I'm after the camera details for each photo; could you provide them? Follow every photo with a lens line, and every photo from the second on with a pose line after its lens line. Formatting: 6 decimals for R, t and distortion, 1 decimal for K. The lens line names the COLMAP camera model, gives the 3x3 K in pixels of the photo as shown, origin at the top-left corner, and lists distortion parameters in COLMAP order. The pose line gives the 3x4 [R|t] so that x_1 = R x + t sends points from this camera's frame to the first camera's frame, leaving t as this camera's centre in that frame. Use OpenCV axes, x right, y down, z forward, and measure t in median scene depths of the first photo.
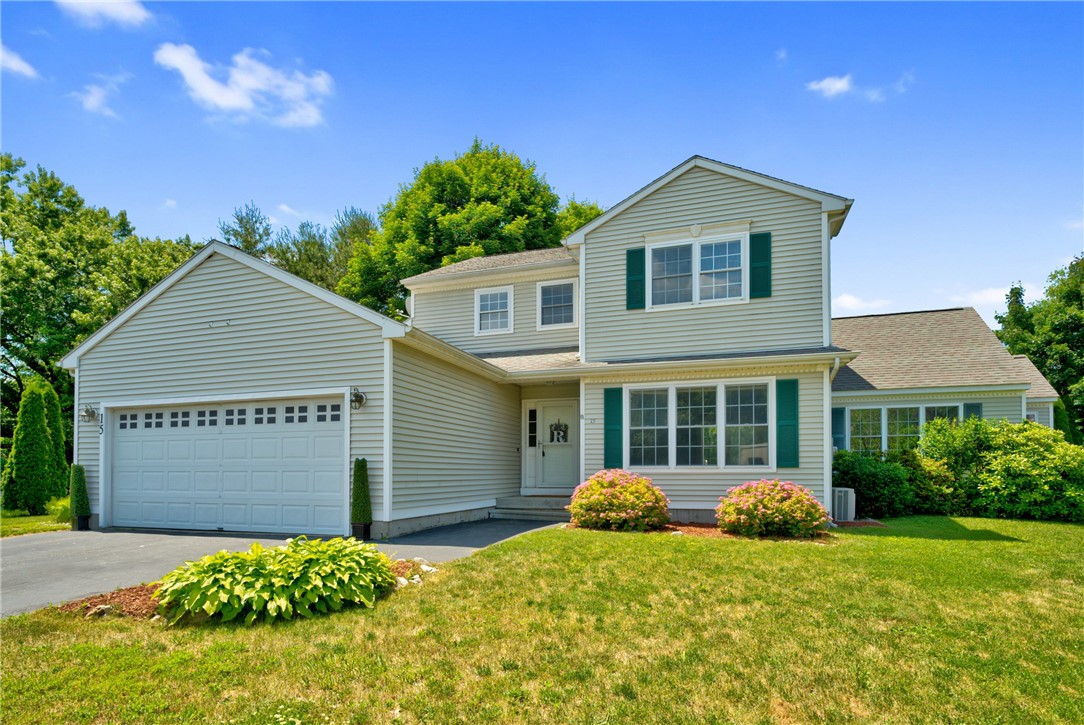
lens RADIAL K [[557.7, 0, 542.2], [0, 557.7, 362.1], [0, 0, 1]] dist [-0.003239, -0.000603]
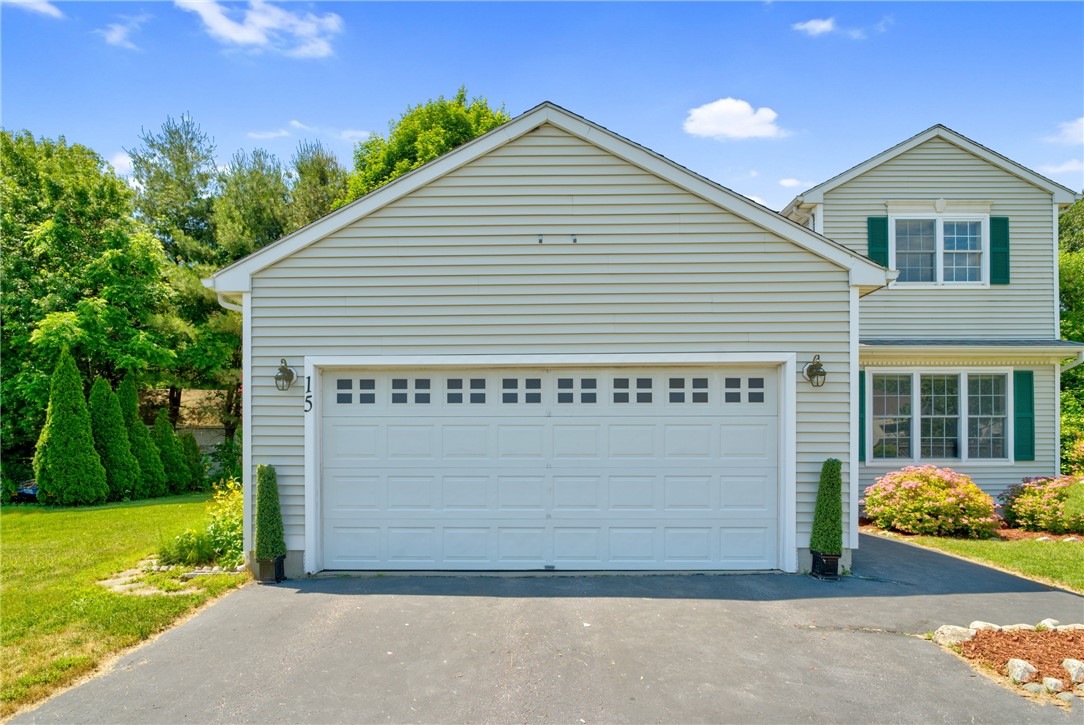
lens RADIAL K [[528.6, 0, 541.9], [0, 528.6, 363.9], [0, 0, 1]] dist [-0.008683, -0.000699]
pose [[0.956264, 0.048918, 0.288385, -0.626364], [-0.058586, 0.997970, 0.024986, 0.045782], [-0.286577, -0.040788, 0.957188, 0.361419]]
